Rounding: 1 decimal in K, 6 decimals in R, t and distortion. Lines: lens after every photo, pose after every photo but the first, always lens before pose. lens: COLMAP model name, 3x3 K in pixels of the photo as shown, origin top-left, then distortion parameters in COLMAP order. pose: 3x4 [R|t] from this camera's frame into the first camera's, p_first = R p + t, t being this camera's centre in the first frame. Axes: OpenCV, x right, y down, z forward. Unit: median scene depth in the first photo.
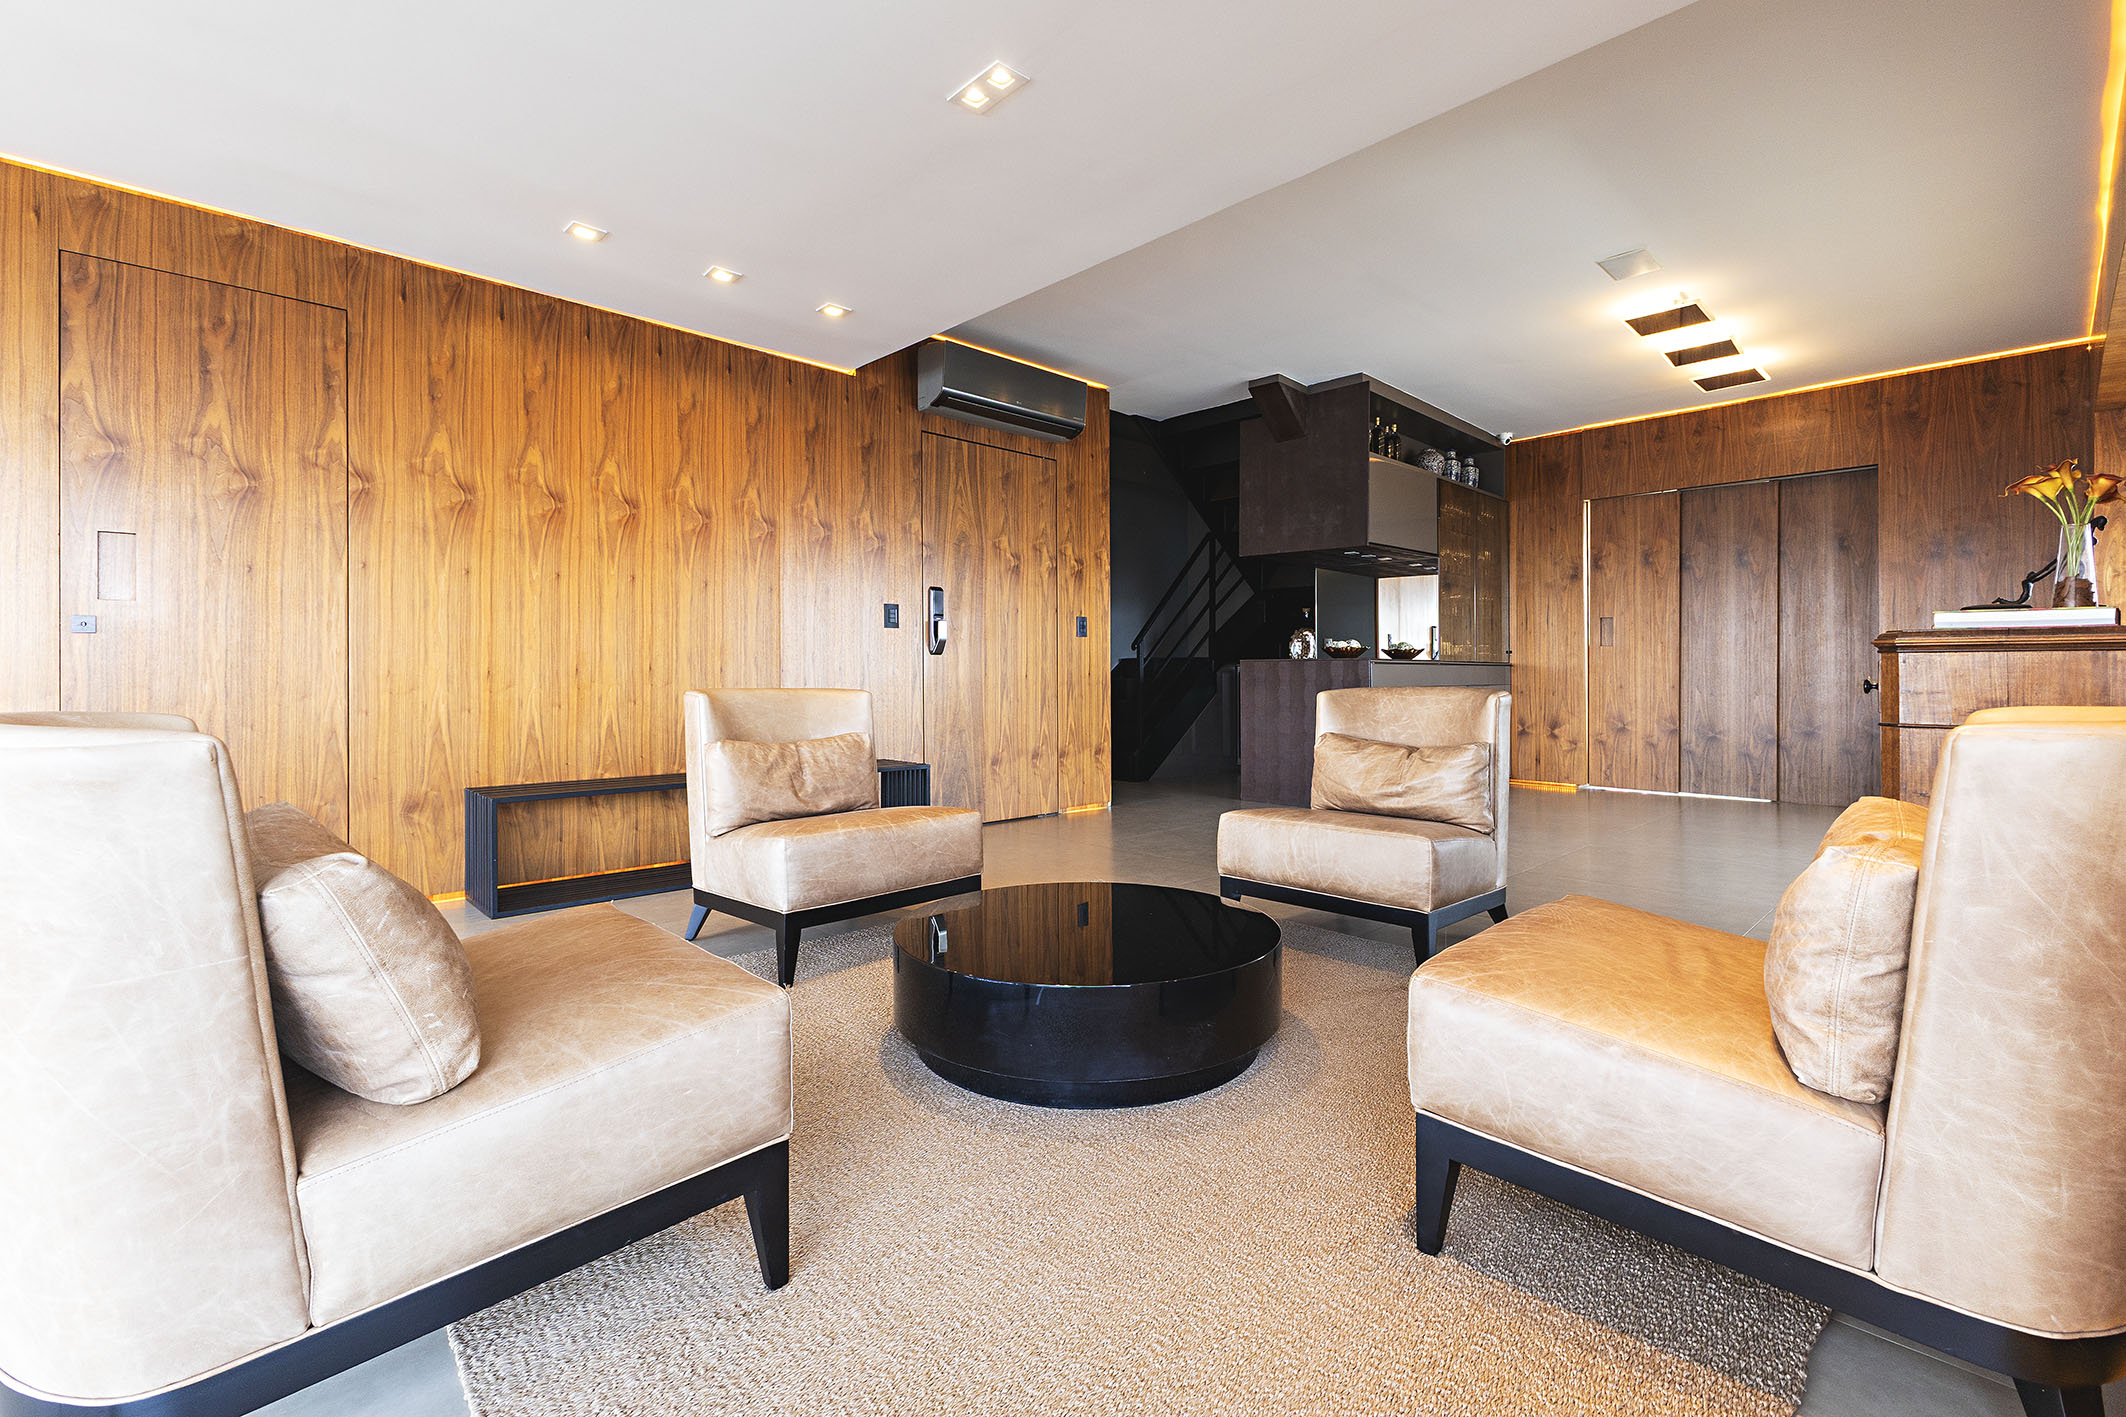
lens RADIAL K [[947.8, 0, 1057.7], [0, 947.8, 672.0], [0, 0, 1]] dist [0.009608, -0.000243]
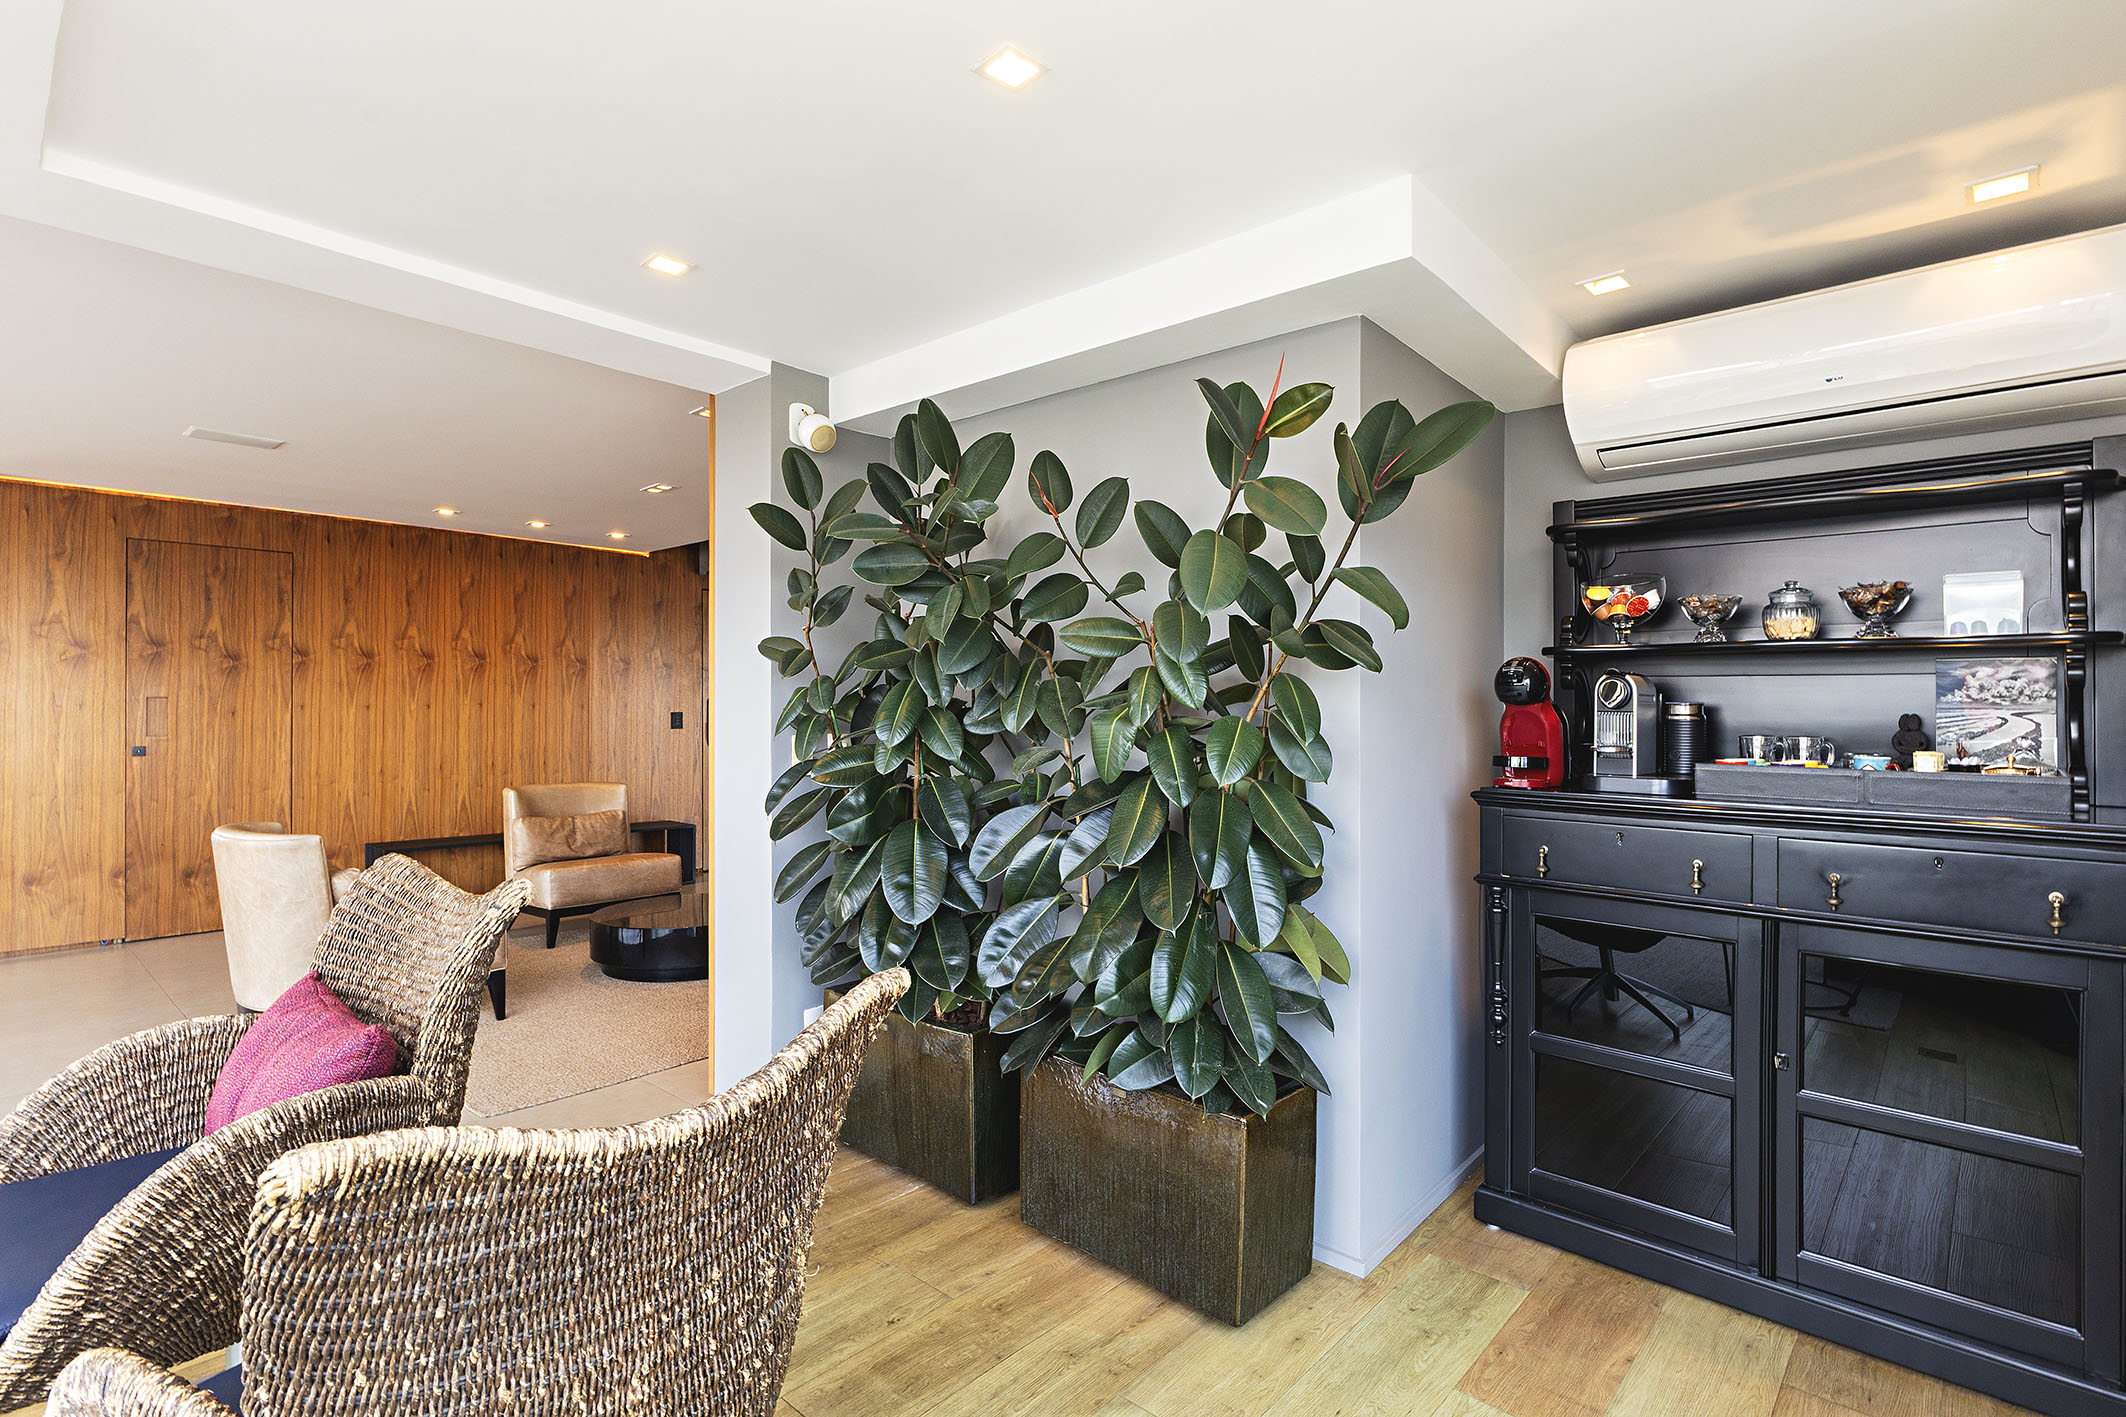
lens RADIAL K [[999.6, 0, 1075.8], [0, 999.6, 712.9], [0, 0, 1]] dist [0.016331, -0.000026]
pose [[0.996725, 0.008075, 0.080458, 0.456043], [-0.008184, 0.999966, 0.001033, -0.115925], [-0.080447, -0.001688, 0.996757, -0.833866]]
